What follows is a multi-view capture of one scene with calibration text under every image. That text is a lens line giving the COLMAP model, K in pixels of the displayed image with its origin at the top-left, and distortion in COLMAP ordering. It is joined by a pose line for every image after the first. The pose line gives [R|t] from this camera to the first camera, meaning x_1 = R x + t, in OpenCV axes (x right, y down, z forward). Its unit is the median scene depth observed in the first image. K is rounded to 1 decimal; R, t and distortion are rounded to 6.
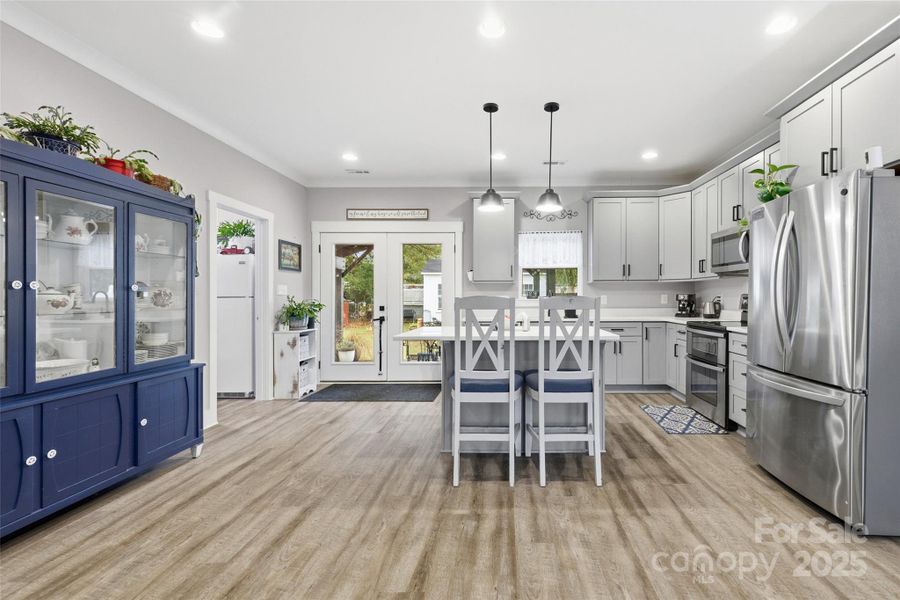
lens RADIAL K [[410.7, 0, 499.4], [0, 410.7, 297.0], [0, 0, 1]] dist [0.001204, -0.000055]
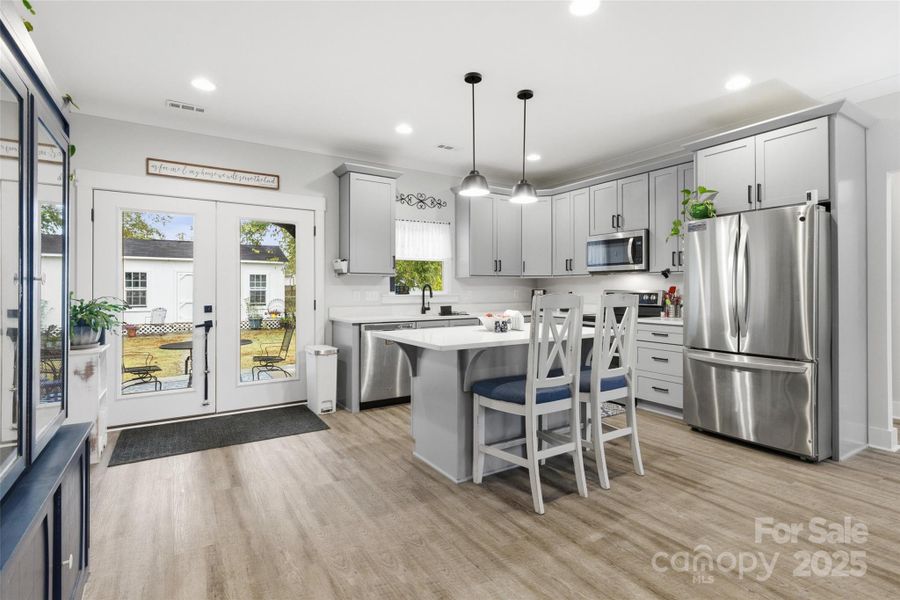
lens RADIAL K [[440.2, 0, 449.6], [0, 440.2, 285.8], [0, 0, 1]] dist [-0.000893, -0.000194]
pose [[0.832573, 0.007889, 0.553860, -0.437617], [-0.000459, 0.999908, -0.013552, -0.002238], [-0.553916, 0.011029, 0.832500, 0.187858]]
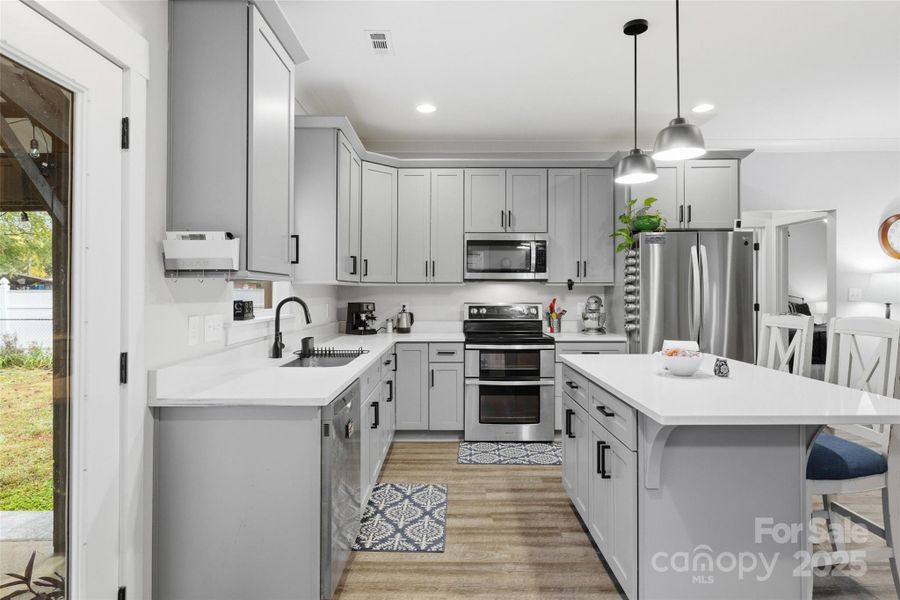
lens RADIAL K [[504.1, 0, 449.5], [0, 504.1, 289.0], [0, 0, 1]] dist [0.001477, 0.000041]
pose [[-0.018545, 0.009389, 0.999784, -0.504813], [0.003032, 0.999952, -0.009334, -0.025177], [-0.999823, 0.002858, -0.018572, 0.983270]]
